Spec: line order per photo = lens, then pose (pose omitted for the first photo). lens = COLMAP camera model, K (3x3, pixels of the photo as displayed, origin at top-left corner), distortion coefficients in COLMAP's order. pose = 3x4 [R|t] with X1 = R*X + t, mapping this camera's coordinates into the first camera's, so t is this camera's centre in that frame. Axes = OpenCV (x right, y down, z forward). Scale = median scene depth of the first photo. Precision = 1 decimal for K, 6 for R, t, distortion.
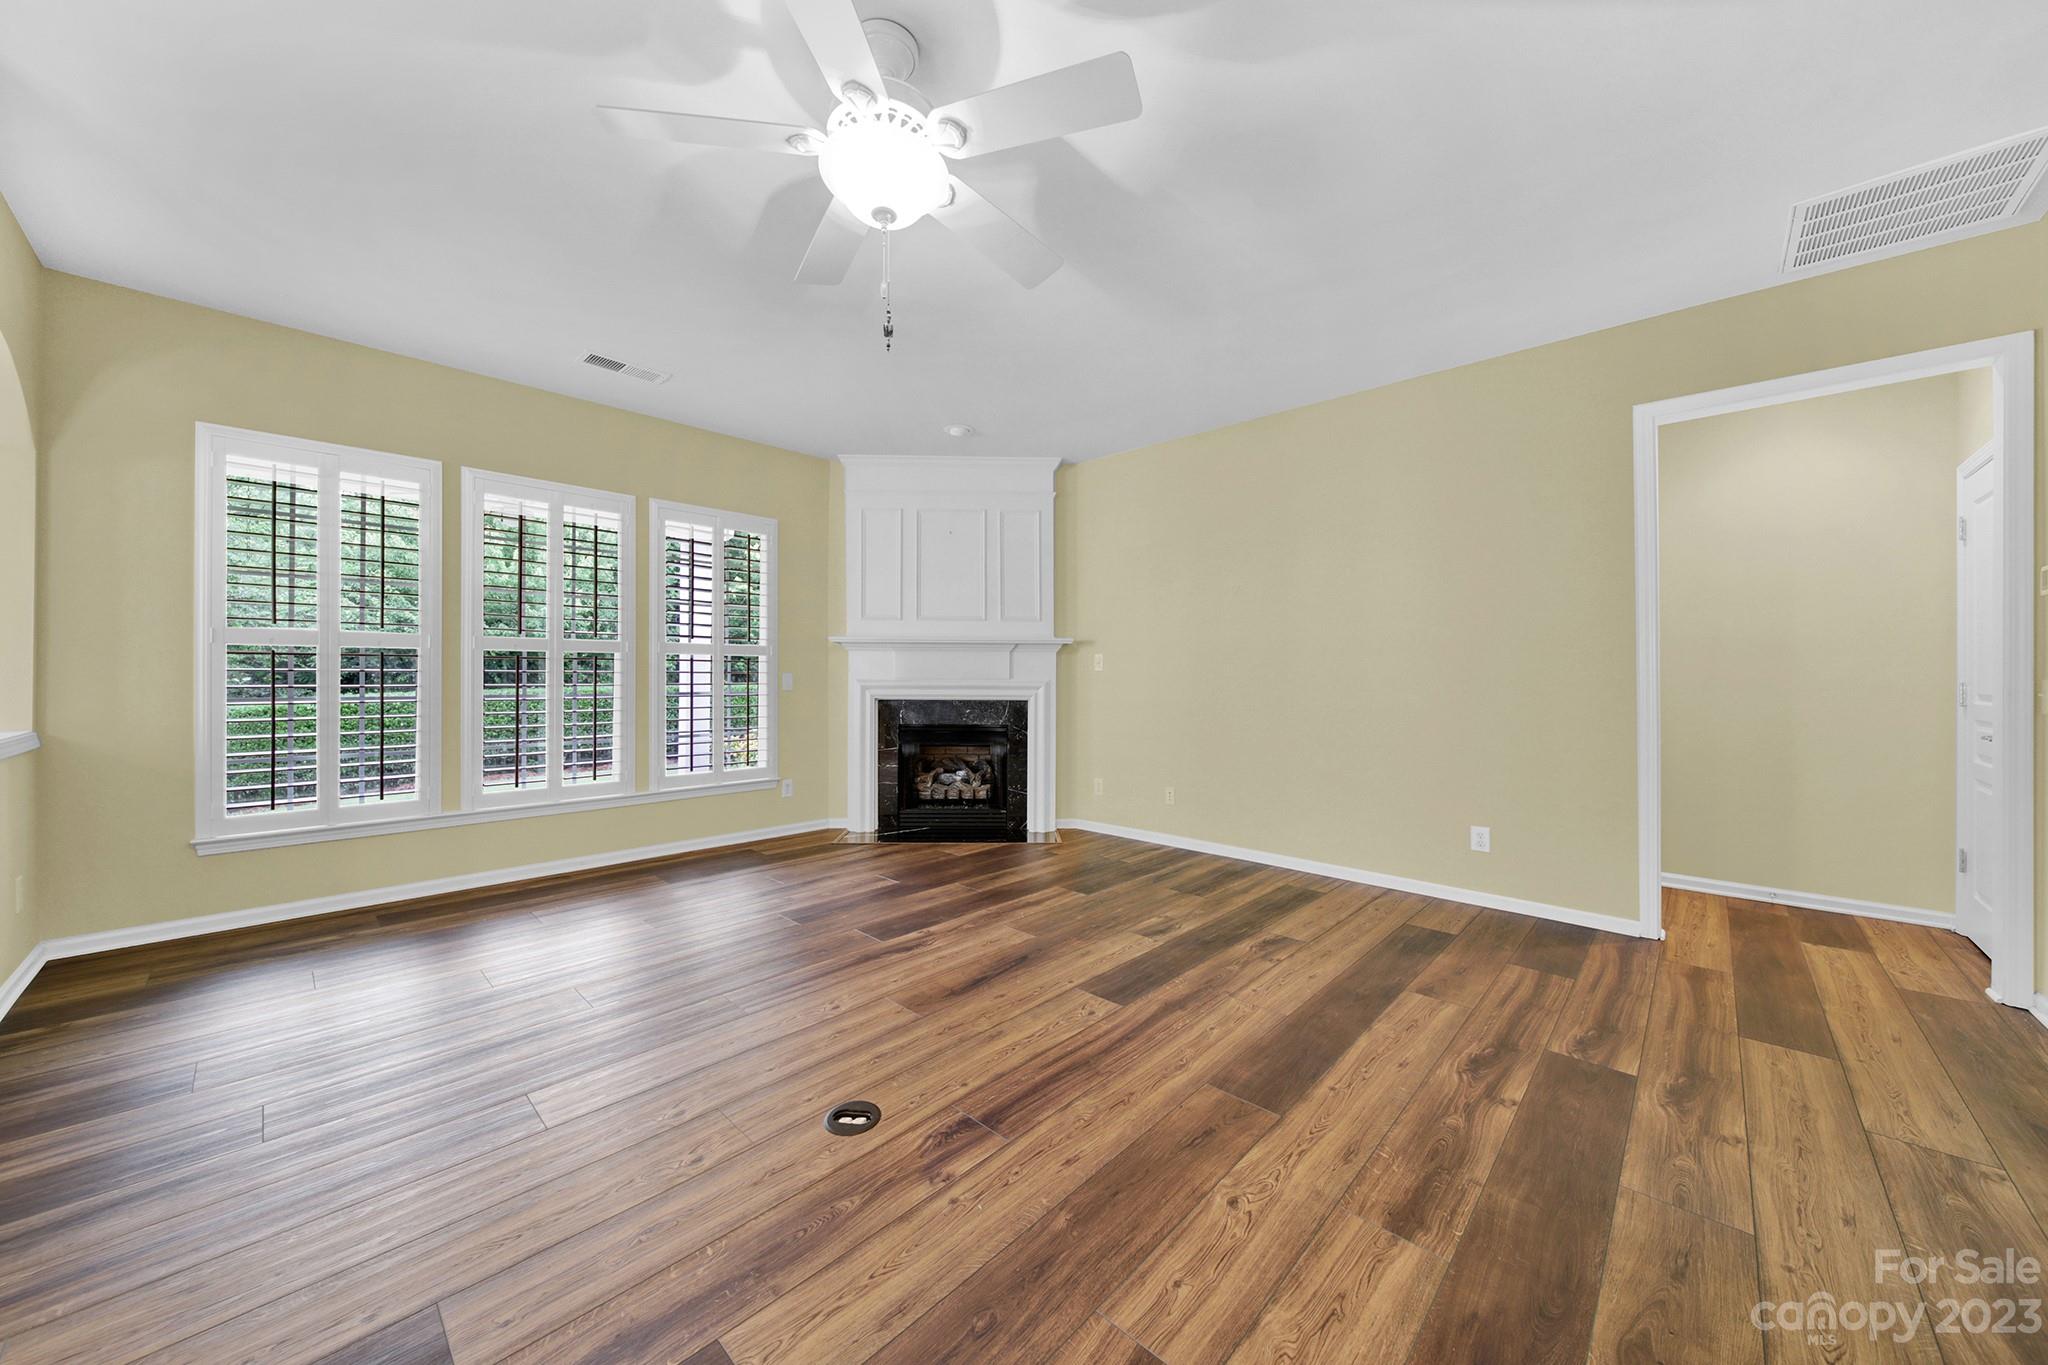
lens RADIAL K [[728.8, 0, 1036.1], [0, 728.8, 667.9], [0, 0, 1]] dist [0.001466, -0.001708]
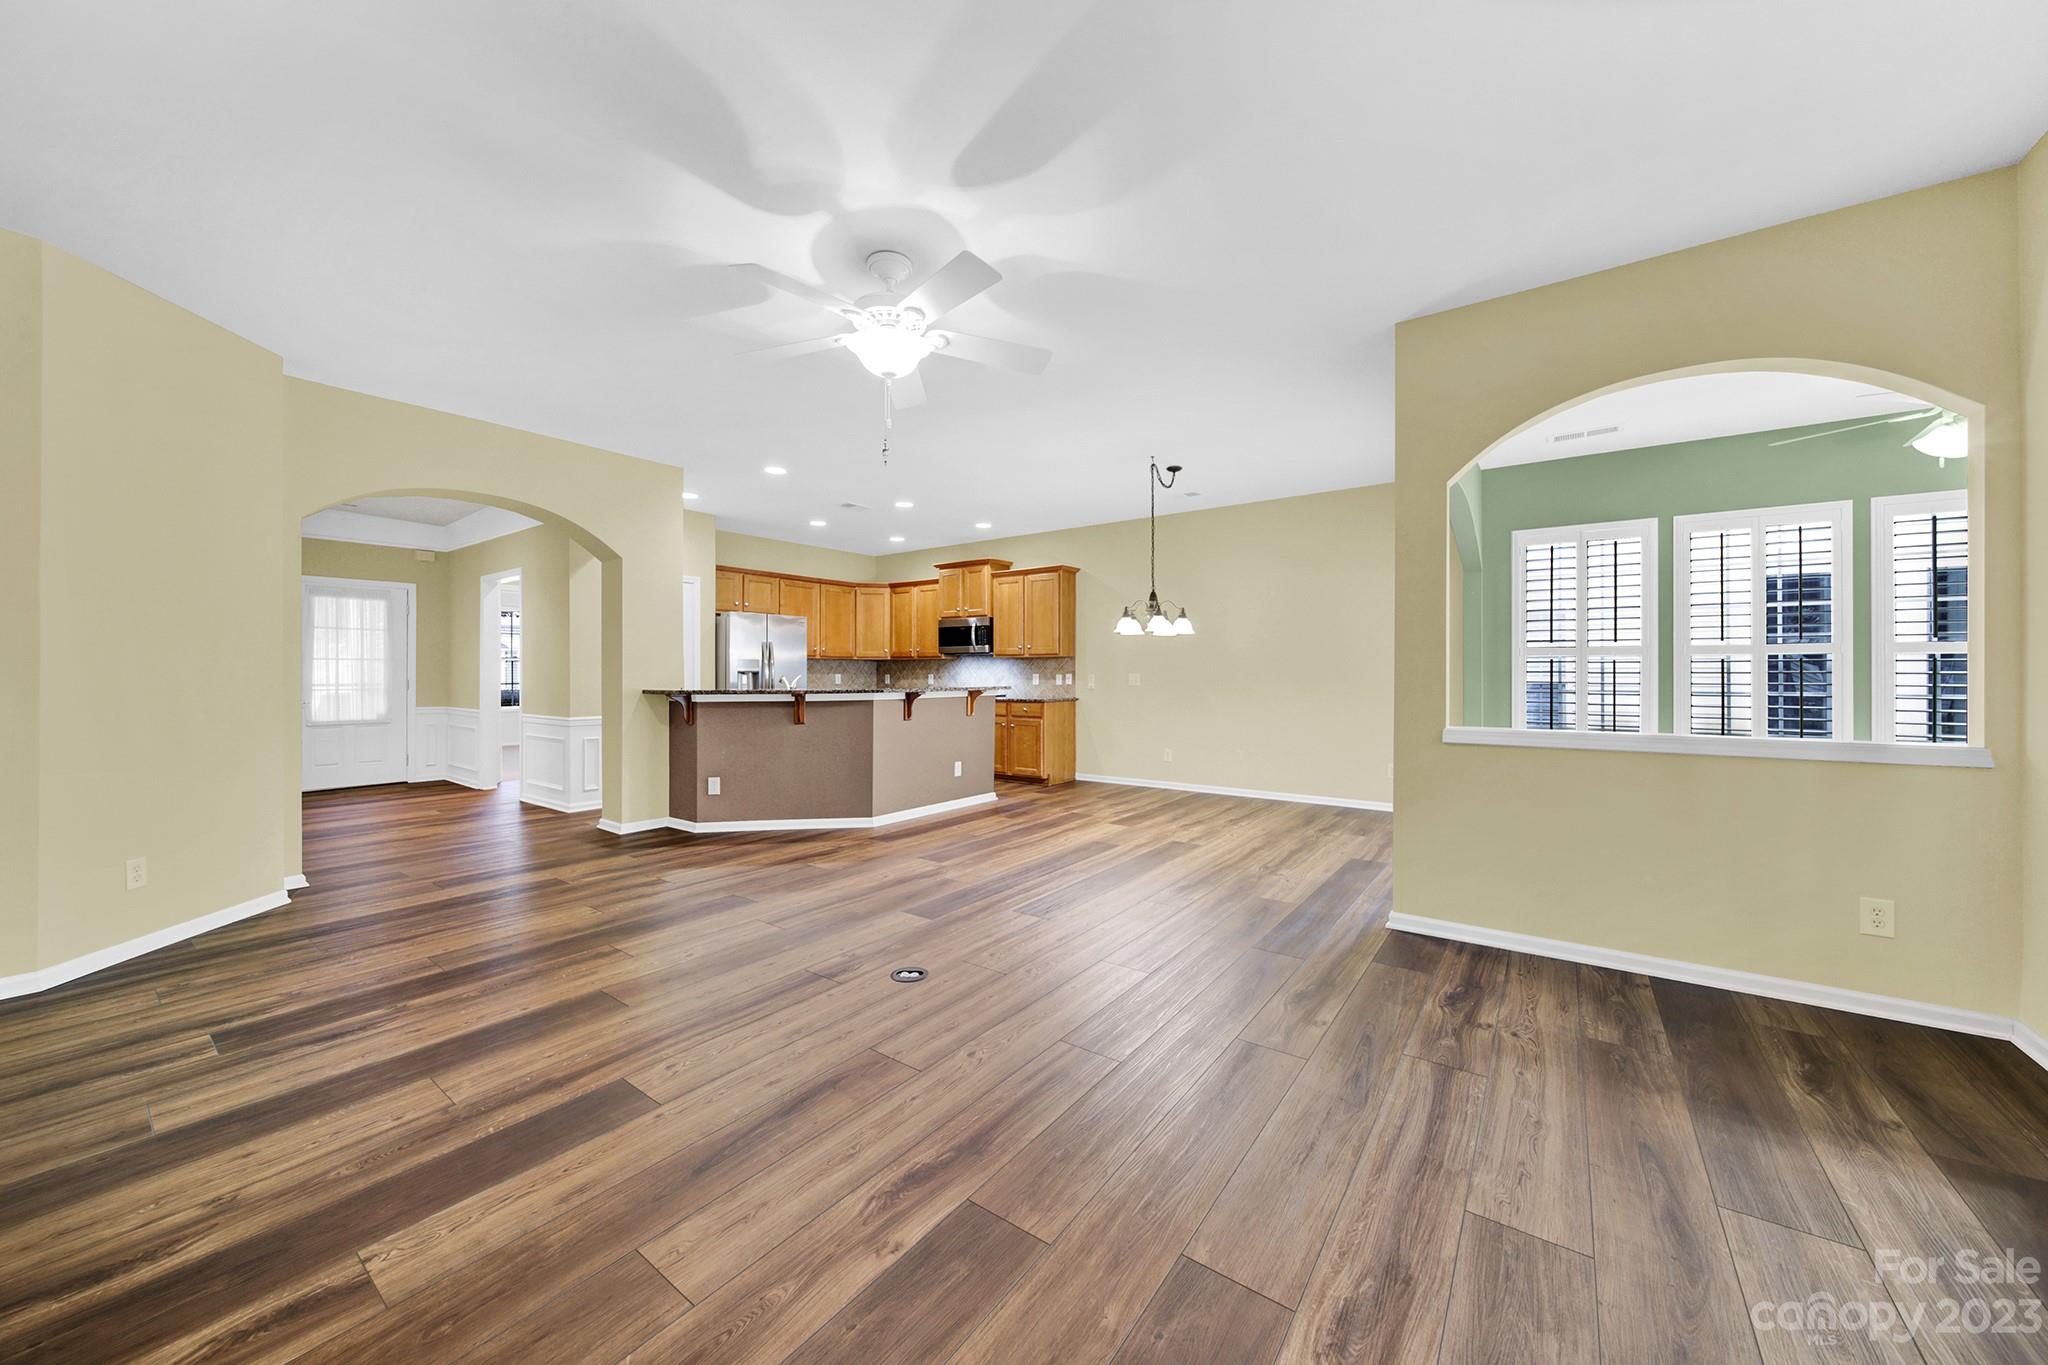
lens RADIAL K [[728.8, 0, 1022.0], [0, 728.8, 666.1], [0, 0, 1]] dist [0.001466, -0.001708]
pose [[-0.994471, -0.005139, -0.104886, -0.161937], [-0.003025, 0.999789, -0.020306, 0.011218], [0.104968, -0.019877, -0.994277, 1.267870]]
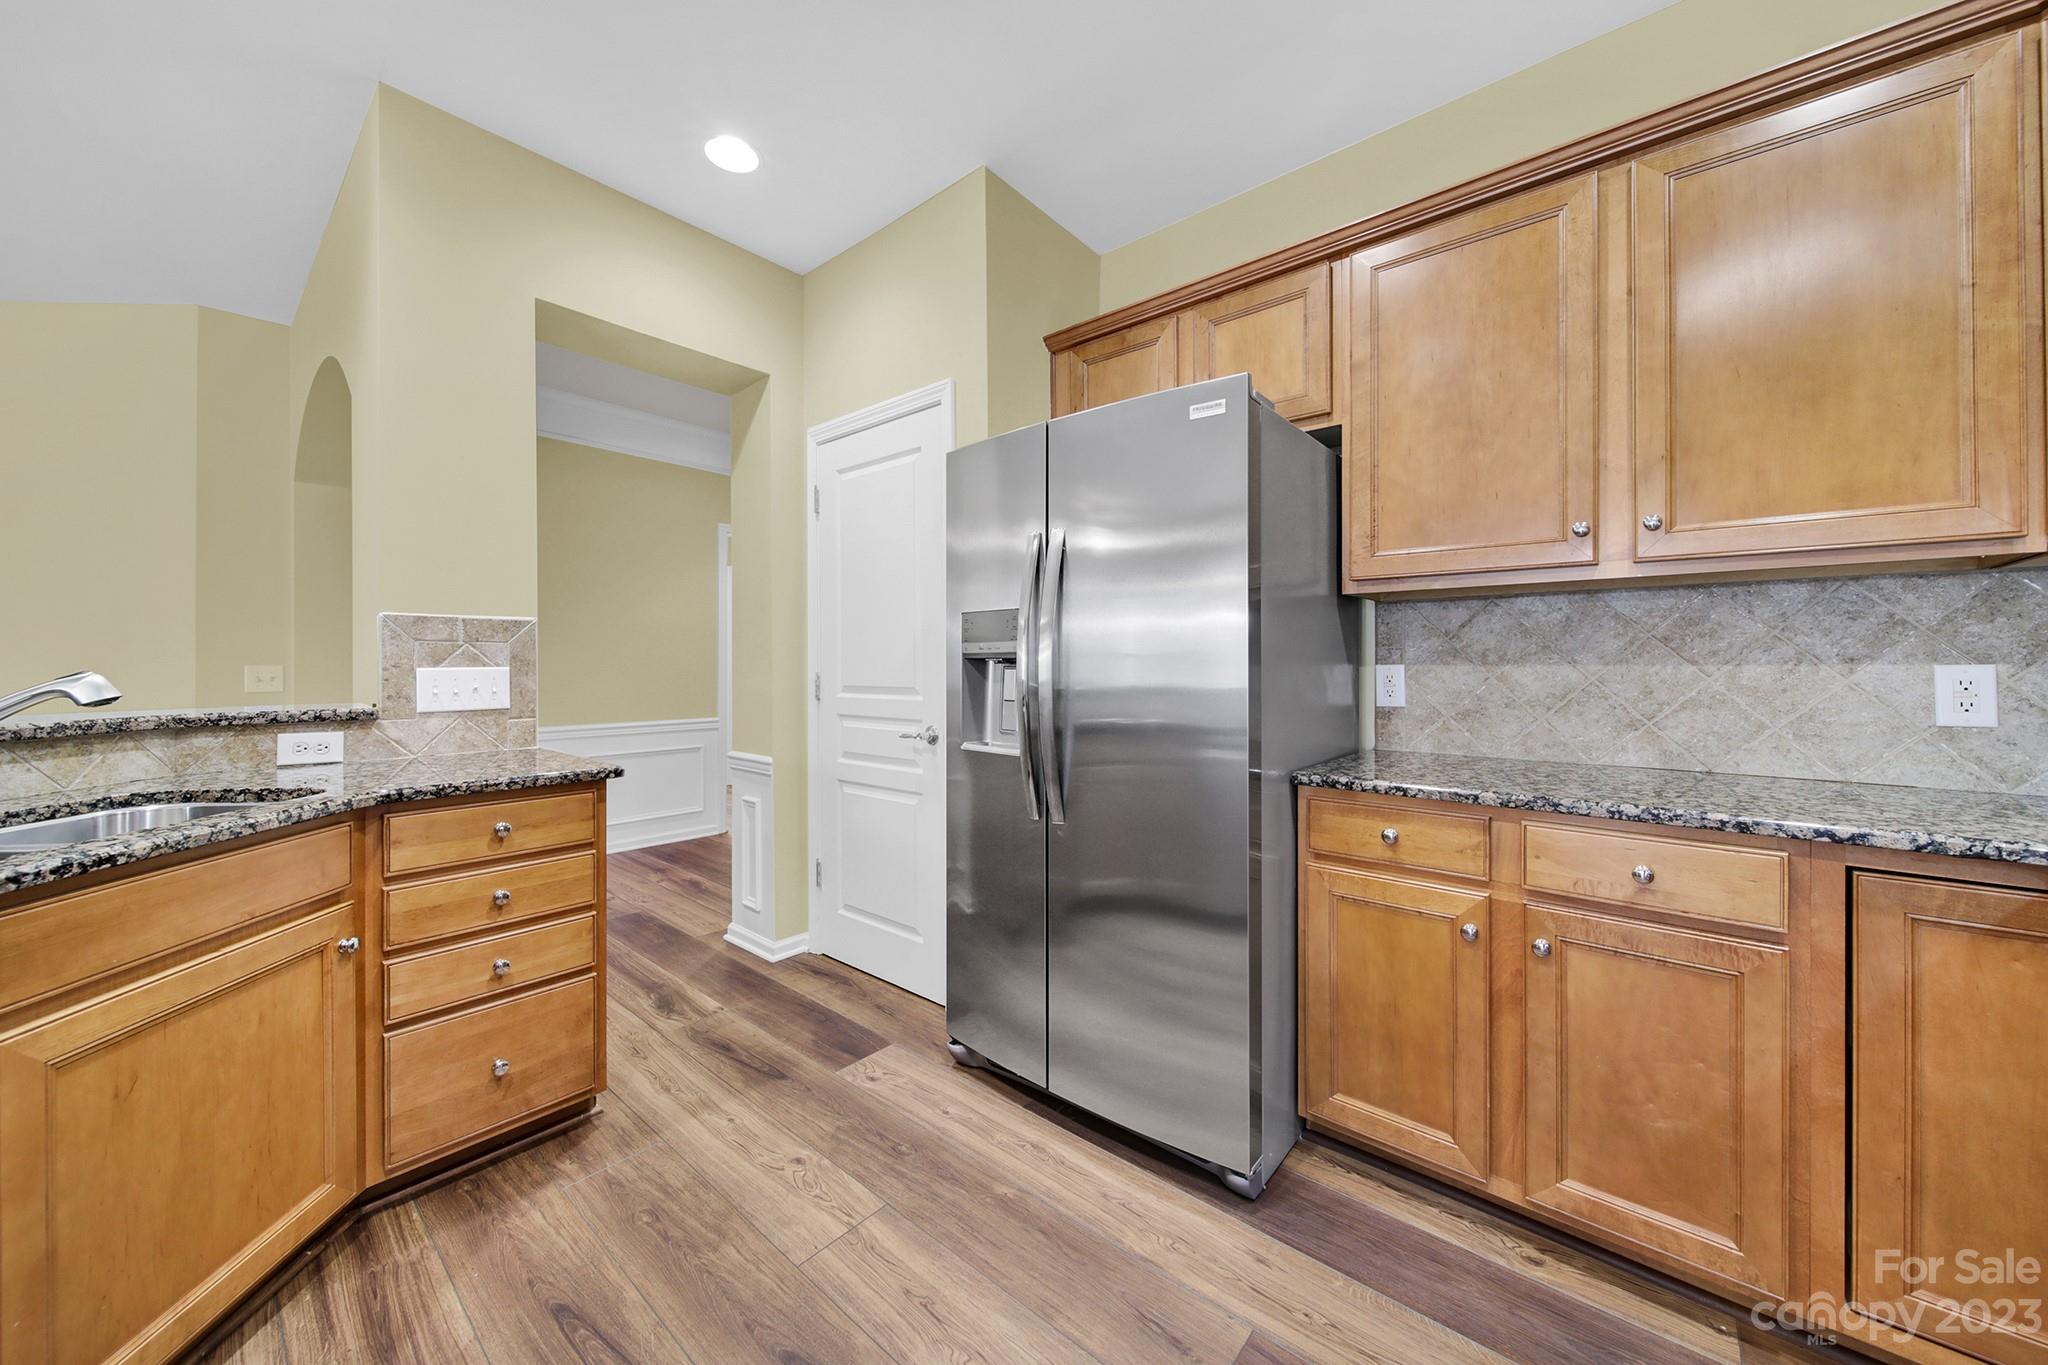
lens RADIAL K [[728.8, 0, 1011.8], [0, 728.8, 658.2], [0, 0, 1]] dist [0.001466, -0.001708]
pose [[-0.038422, 0.006732, 0.999239, -0.171691], [-0.007650, 0.999946, -0.007031, -0.006657], [-0.999232, -0.007914, -0.038368, -0.764940]]
